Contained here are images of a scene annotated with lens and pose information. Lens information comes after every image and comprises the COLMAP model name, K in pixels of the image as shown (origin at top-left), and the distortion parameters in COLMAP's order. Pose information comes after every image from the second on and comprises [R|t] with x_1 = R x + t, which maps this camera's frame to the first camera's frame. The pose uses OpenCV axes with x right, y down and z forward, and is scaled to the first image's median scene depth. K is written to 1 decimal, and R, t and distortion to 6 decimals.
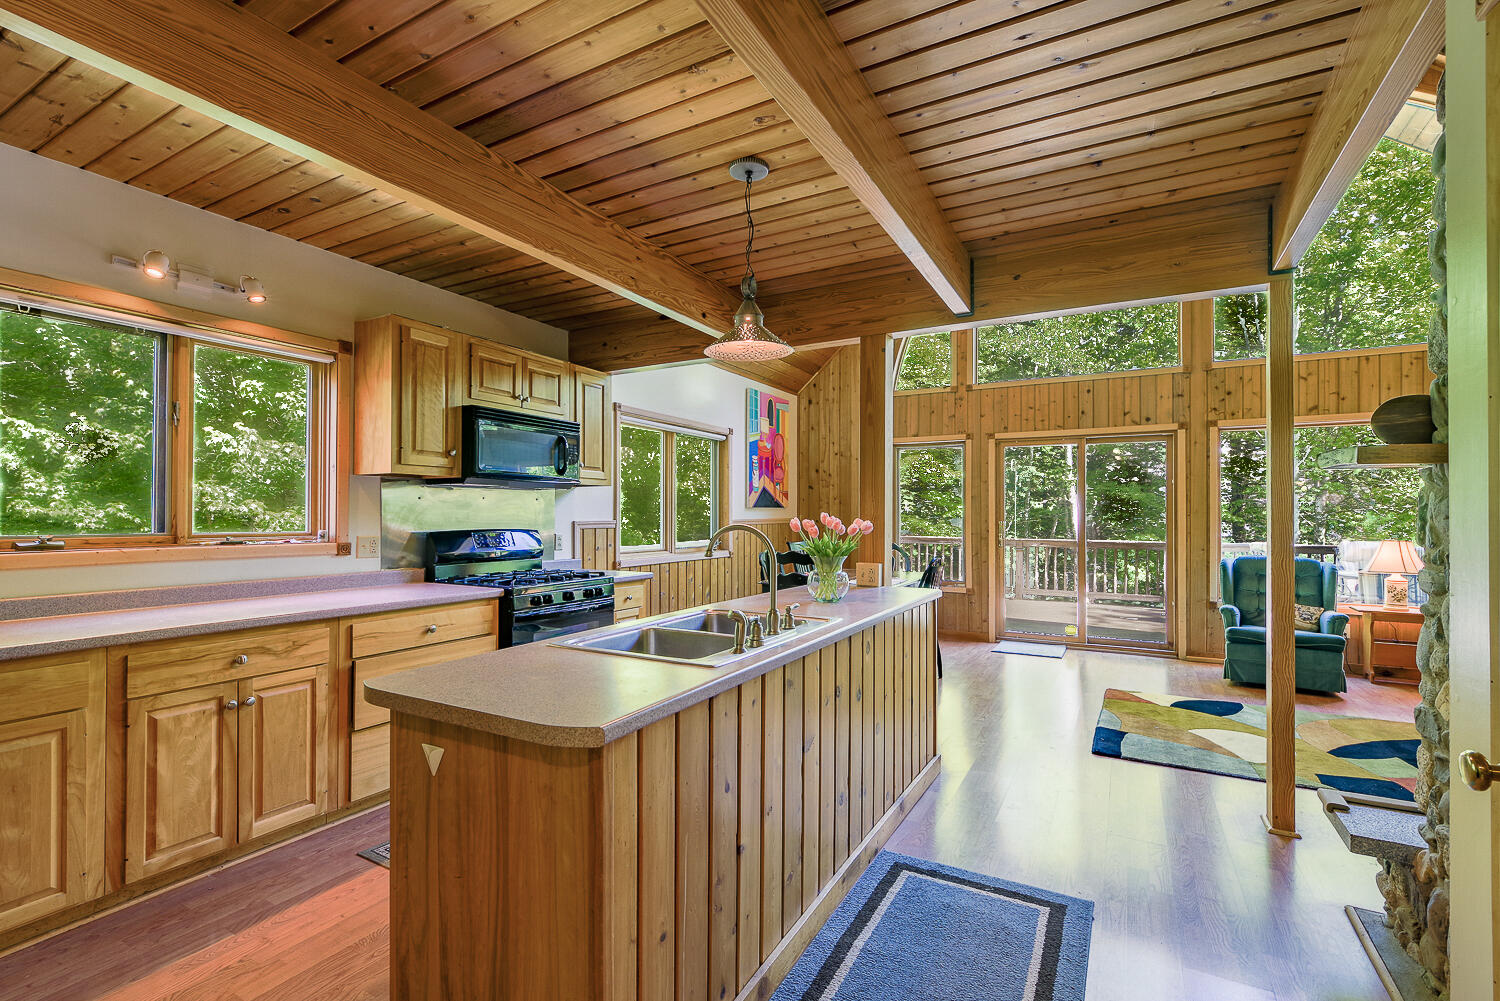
lens RADIAL K [[646.3, 0, 717.3], [0, 646.3, 507.7], [0, 0, 1]] dist [-0.004695, 0.000159]
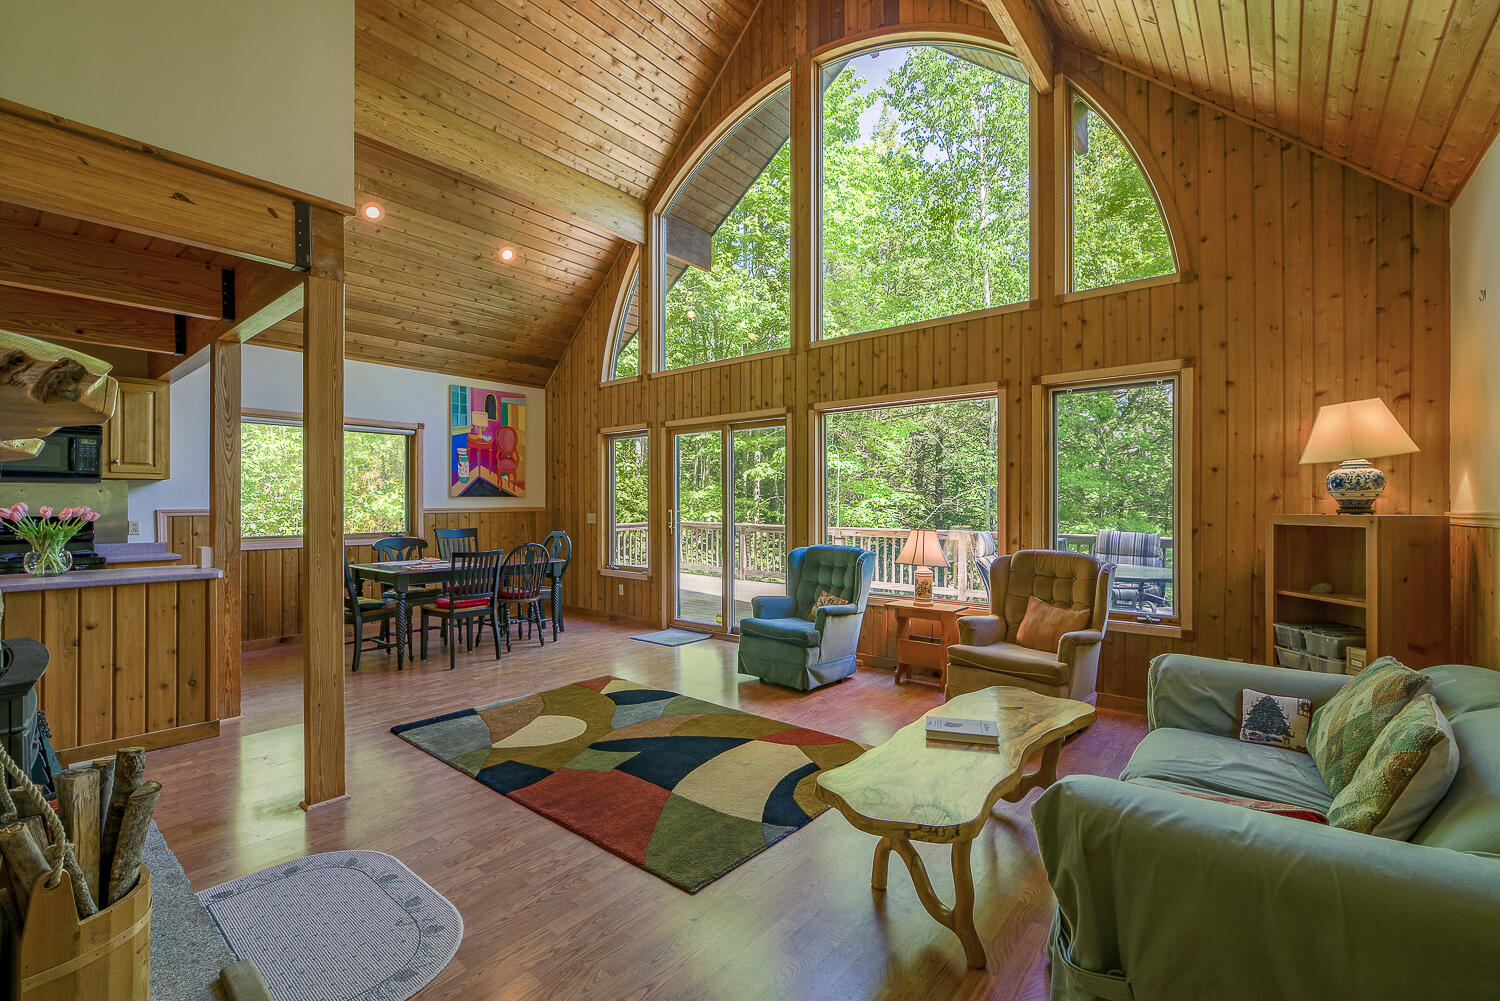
lens RADIAL K [[646.3, 0, 748.4], [0, 646.3, 499.6], [0, 0, 1]] dist [-0.004695, 0.000159]
pose [[0.983809, -0.002497, -0.179204, 0.721813], [0.002851, 0.999994, 0.001718, 0.004211], [0.179198, -0.002201, 0.983810, 0.037688]]
